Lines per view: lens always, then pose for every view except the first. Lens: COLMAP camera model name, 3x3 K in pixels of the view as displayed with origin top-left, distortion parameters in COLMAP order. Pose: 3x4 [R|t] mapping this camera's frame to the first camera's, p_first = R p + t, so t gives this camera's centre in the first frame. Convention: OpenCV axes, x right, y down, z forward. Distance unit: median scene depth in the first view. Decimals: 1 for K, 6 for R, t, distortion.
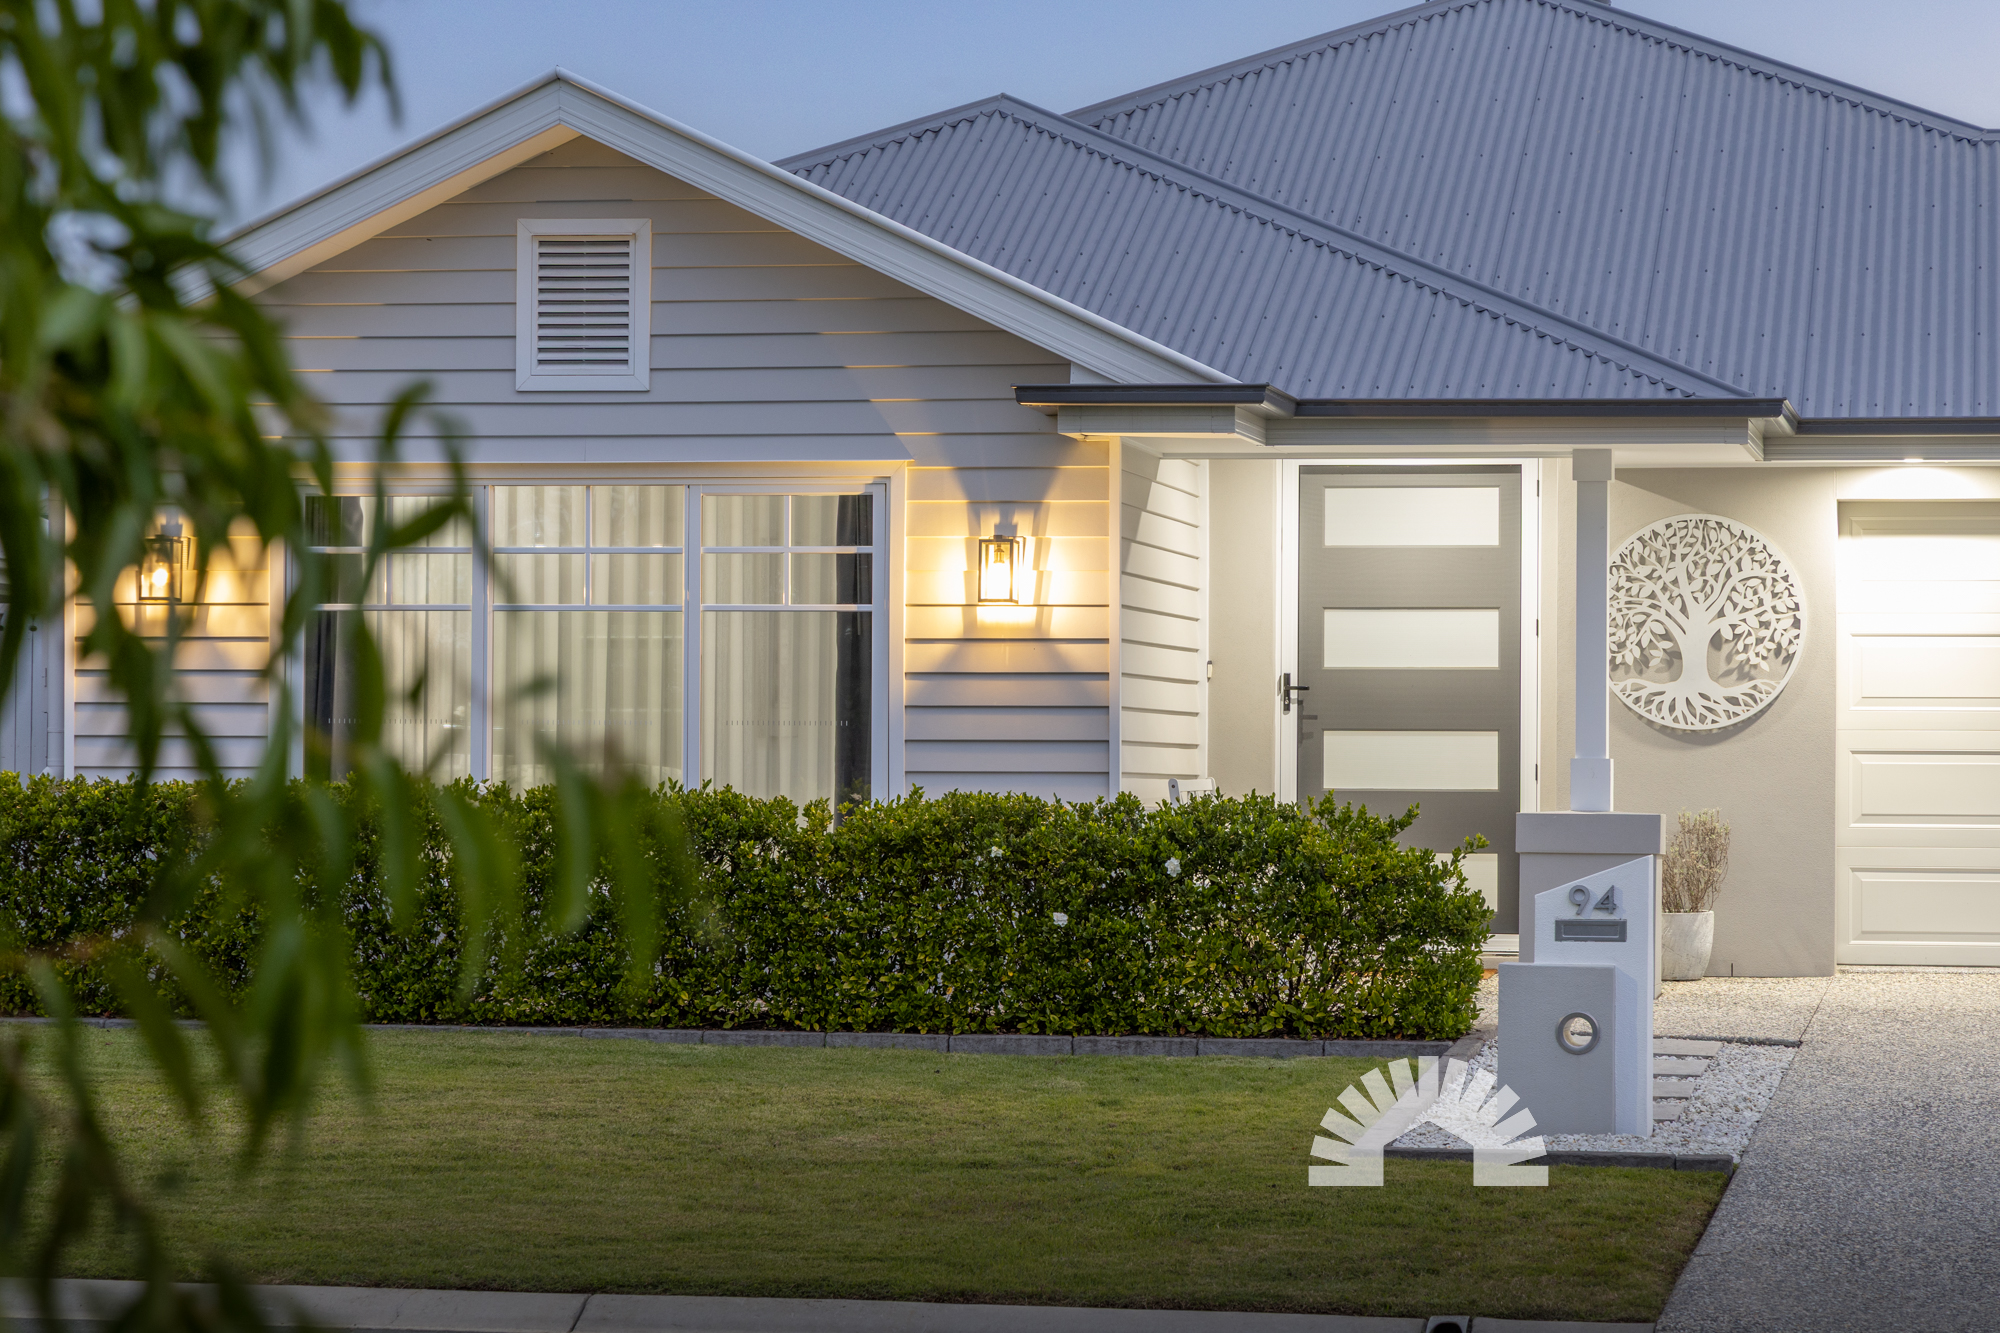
lens RADIAL K [[5815.8, 0, 999.7], [0, 5815.8, 674.1], [0, 0, 1]] dist [0.068409, 0.000000]
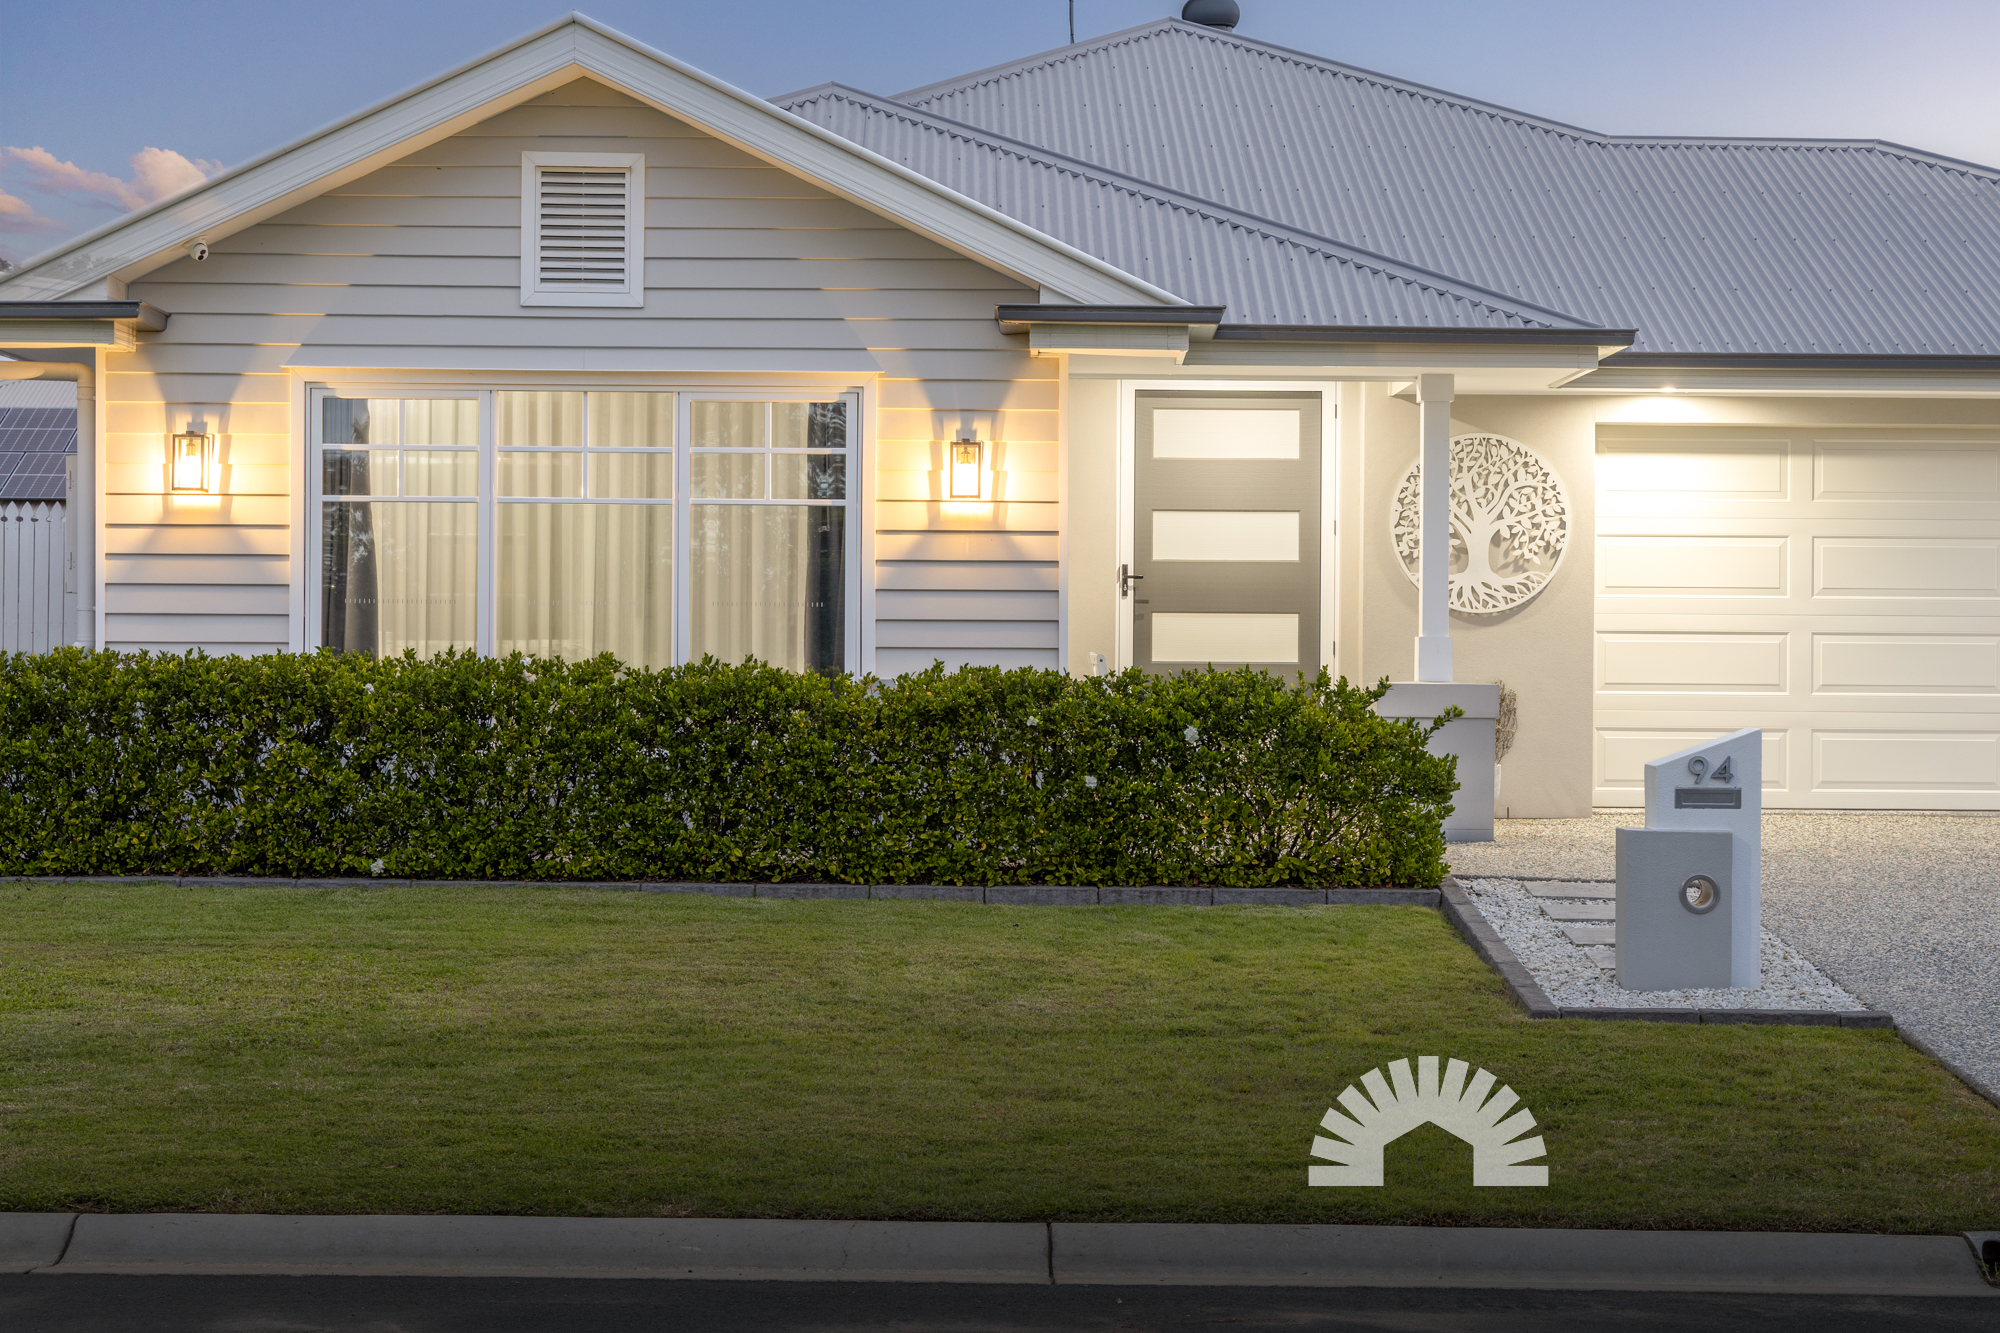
lens RADIAL K [[3597.8, 0, 1000.8], [0, 3597.8, 652.7], [0, 0, 1]] dist [0.050812, 0.000000]
pose [[0.981102, 0.001267, 0.193489, -0.128671], [-0.005142, 0.999796, 0.019523, 0.004016], [-0.193425, -0.020149, 0.980908, 0.308969]]
